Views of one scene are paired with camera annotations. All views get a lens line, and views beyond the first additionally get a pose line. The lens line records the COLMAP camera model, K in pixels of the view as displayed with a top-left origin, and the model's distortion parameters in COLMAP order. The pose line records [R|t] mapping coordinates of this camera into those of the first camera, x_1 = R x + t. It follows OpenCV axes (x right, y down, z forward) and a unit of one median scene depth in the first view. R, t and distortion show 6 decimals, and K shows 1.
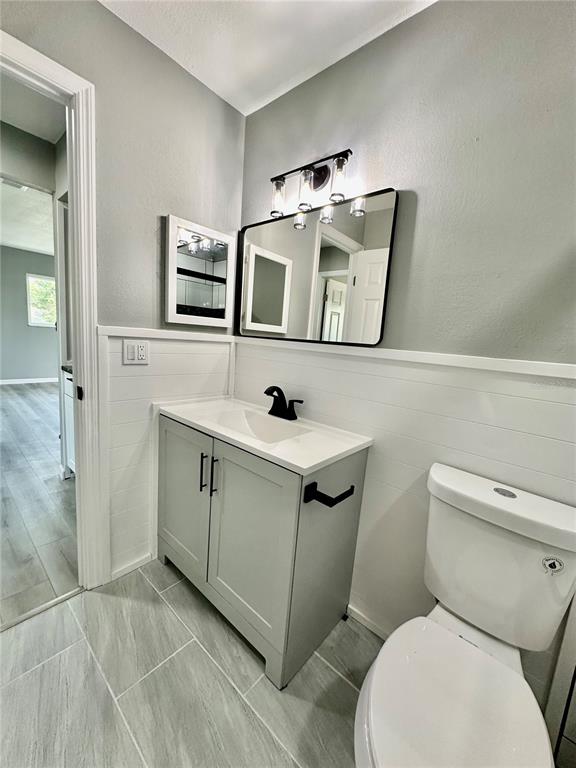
lens RADIAL K [[306.8, 0, 288.0], [0, 306.8, 384.0], [0, 0, 1]] dist [-0.002086, 0.000577]
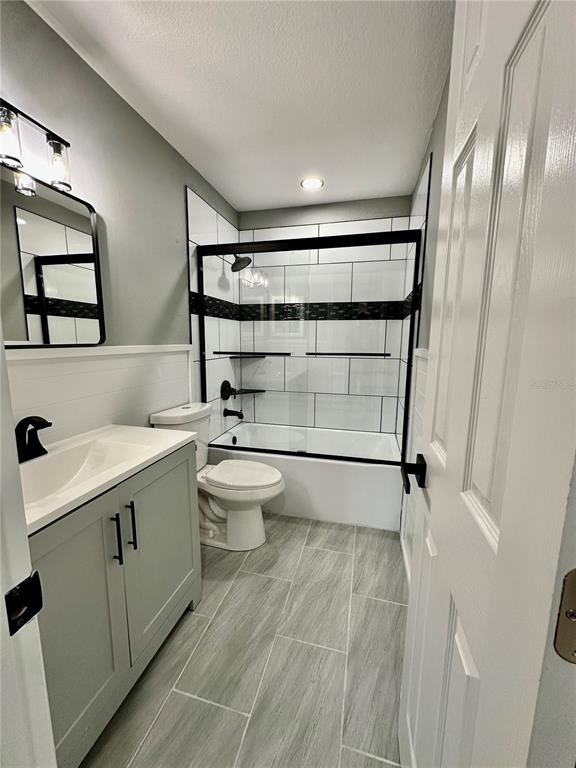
lens RADIAL K [[306.8, 0, 288.0], [0, 306.8, 384.0], [0, 0, 1]] dist [-0.002086, 0.000577]
pose [[-0.444124, -0.209039, 0.871238, -1.032410], [0.087511, 0.957632, 0.274378, -0.234969], [-0.891681, 0.198101, -0.407014, 0.875935]]
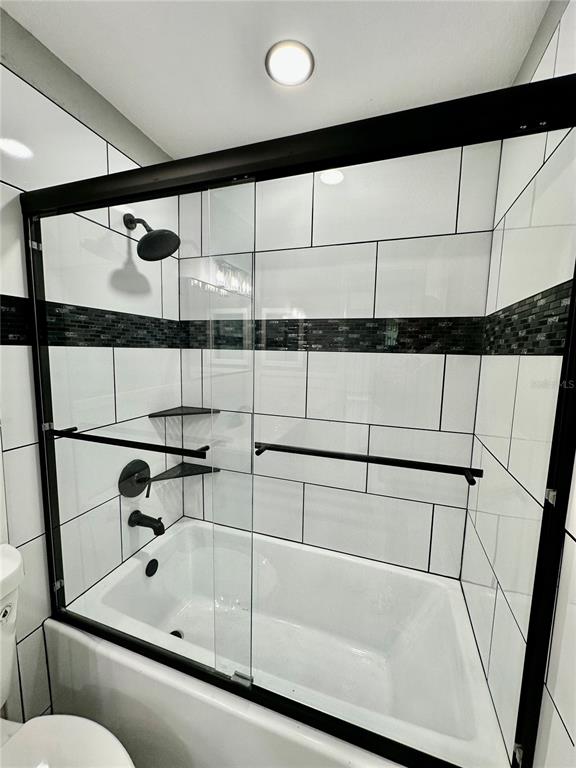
lens RADIAL K [[306.8, 0, 288.0], [0, 306.8, 384.0], [0, 0, 1]] dist [-0.002086, 0.000577]
pose [[-0.369166, -0.181874, 0.911393, -0.188086], [0.083654, 0.970180, 0.227490, -0.204264], [-0.925591, 0.160223, -0.342943, 0.207336]]
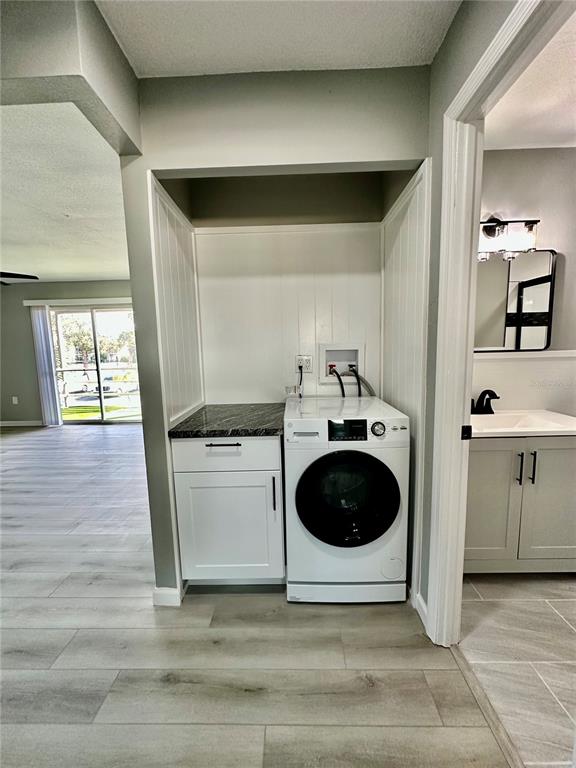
lens RADIAL K [[306.8, 0, 288.0], [0, 306.8, 384.0], [0, 0, 1]] dist [-0.002086, 0.000577]
pose [[0.760988, -0.171145, 0.625785, -1.687674], [0.175188, 0.982953, 0.055789, -0.267274], [-0.624665, 0.067176, 0.777998, 0.623457]]
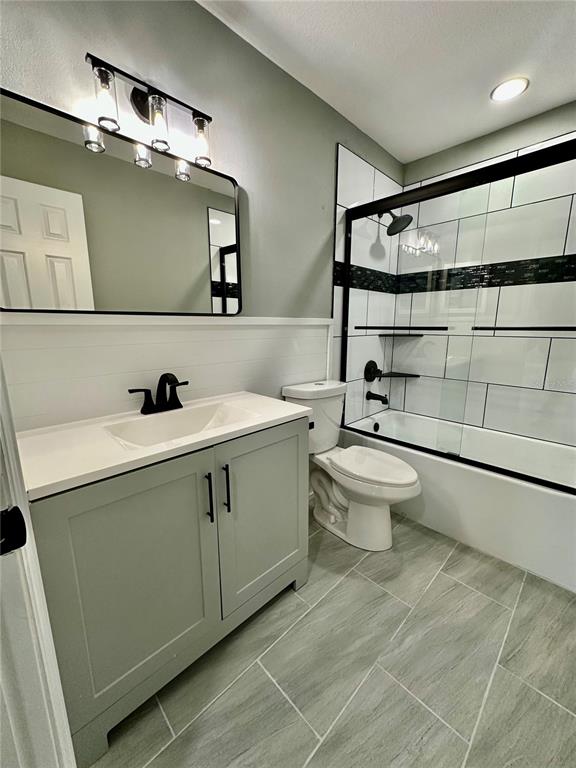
lens RADIAL K [[306.8, 0, 288.0], [0, 306.8, 384.0], [0, 0, 1]] dist [-0.002086, 0.000577]
pose [[0.081133, -0.266788, 0.960334, -0.921366], [0.151177, 0.955657, 0.252717, -0.139162], [-0.985172, 0.124677, 0.117867, 0.700277]]
